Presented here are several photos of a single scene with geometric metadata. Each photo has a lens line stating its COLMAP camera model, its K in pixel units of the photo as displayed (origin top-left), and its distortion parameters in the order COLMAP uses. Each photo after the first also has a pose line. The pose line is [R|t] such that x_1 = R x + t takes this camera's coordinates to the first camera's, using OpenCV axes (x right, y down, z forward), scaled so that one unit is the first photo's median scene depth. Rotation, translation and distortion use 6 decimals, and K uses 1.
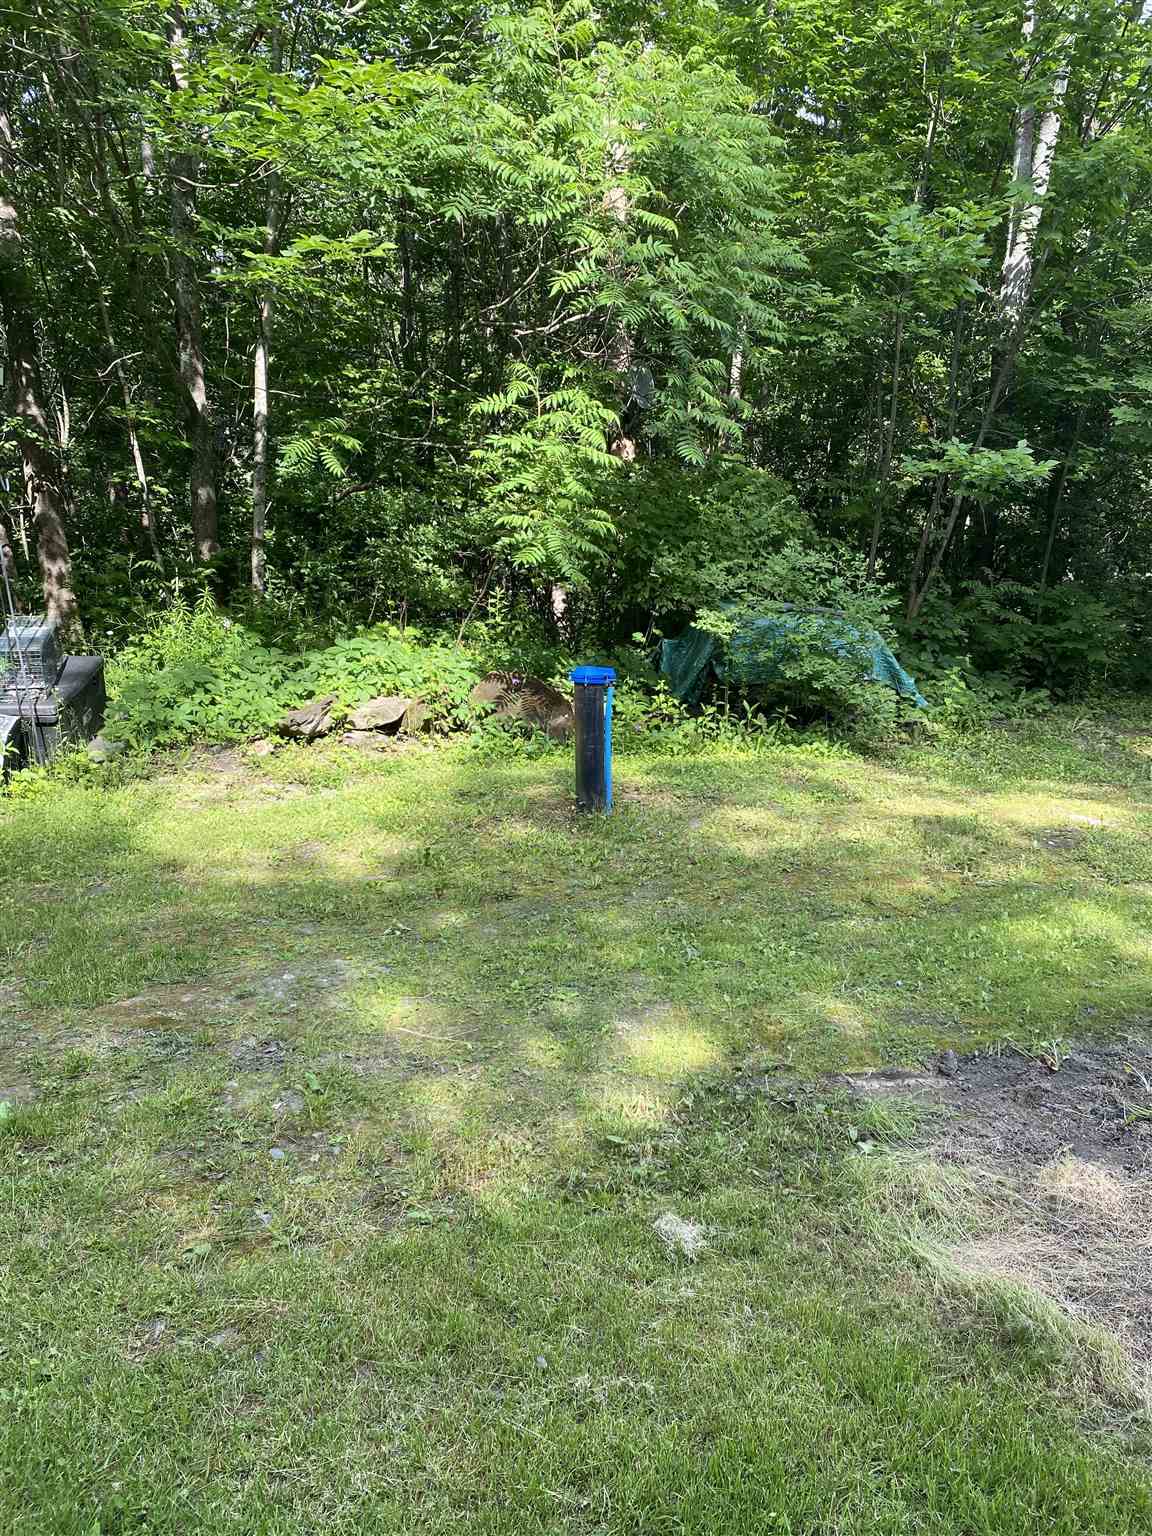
lens RADIAL K [[1181.2, 0, 583.2], [0, 1181.2, 780.6], [0, 0, 1]] dist [0.048150, -0.034897]
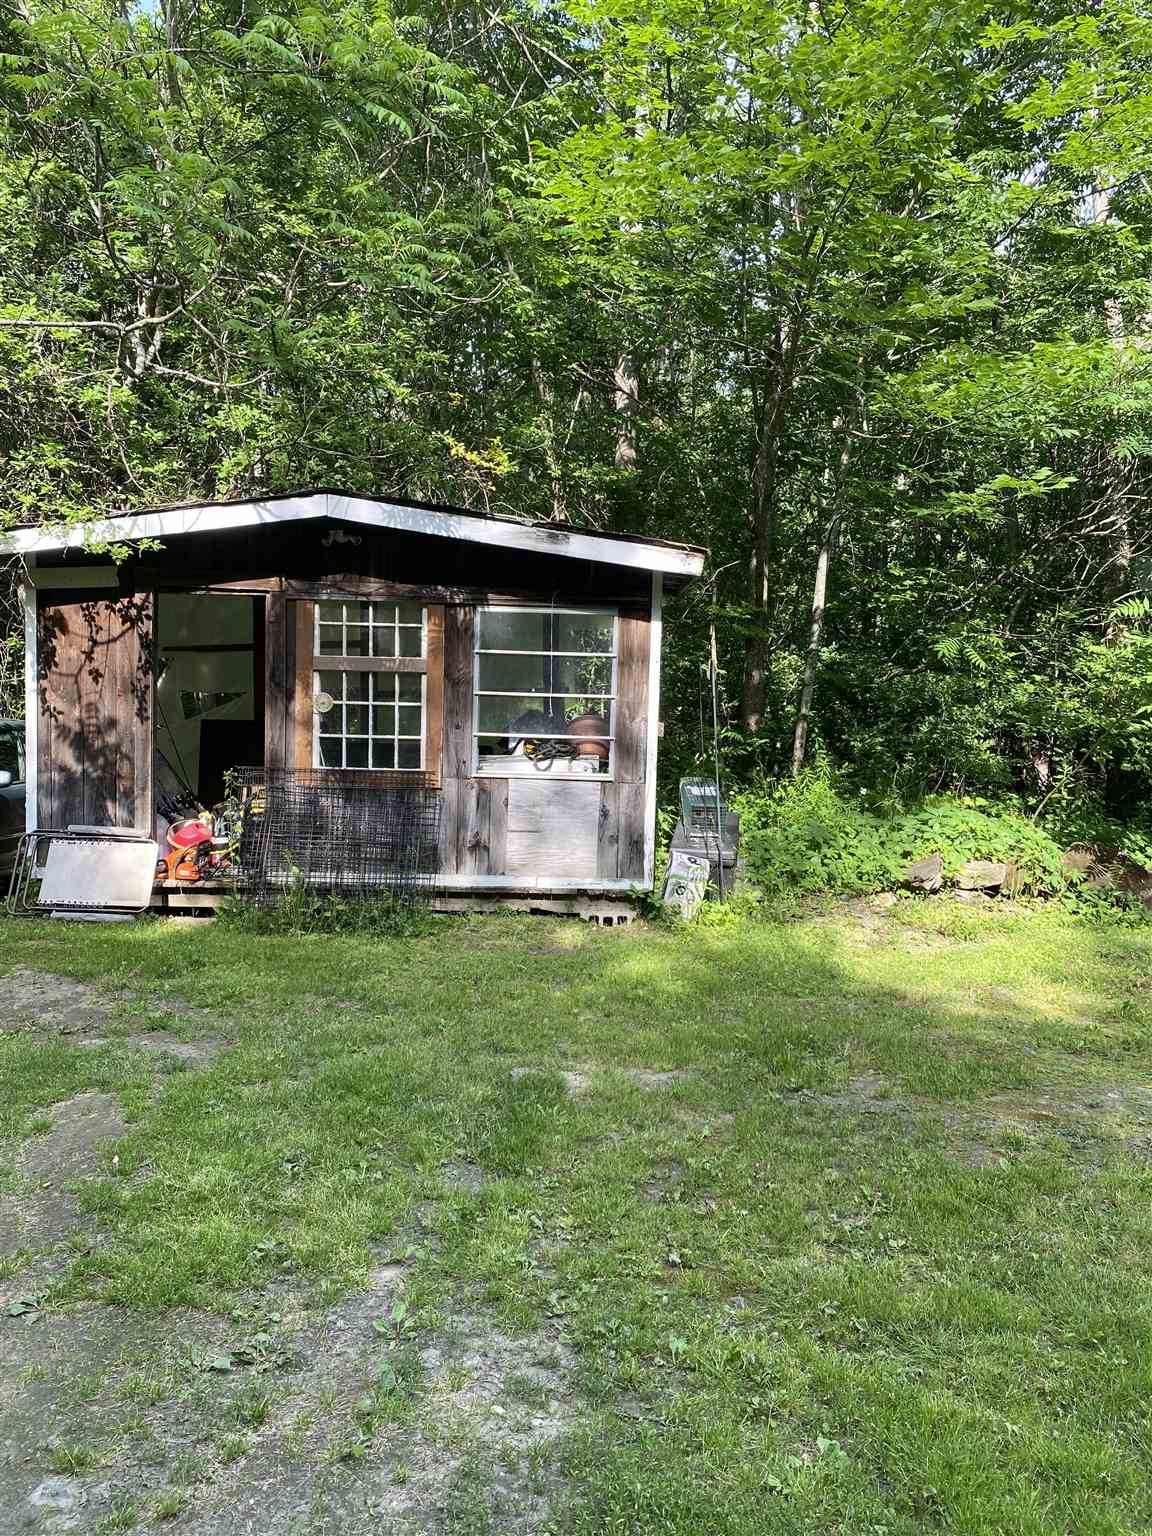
lens RADIAL K [[1181.2, 0, 570.4], [0, 1181.2, 757.8], [0, 0, 1]] dist [0.048150, -0.034897]
pose [[0.961284, 0.033687, -0.273491, -0.241548], [-0.075975, 0.986431, -0.145539, 0.024937], [0.264877, 0.160683, 0.950800, -0.167543]]
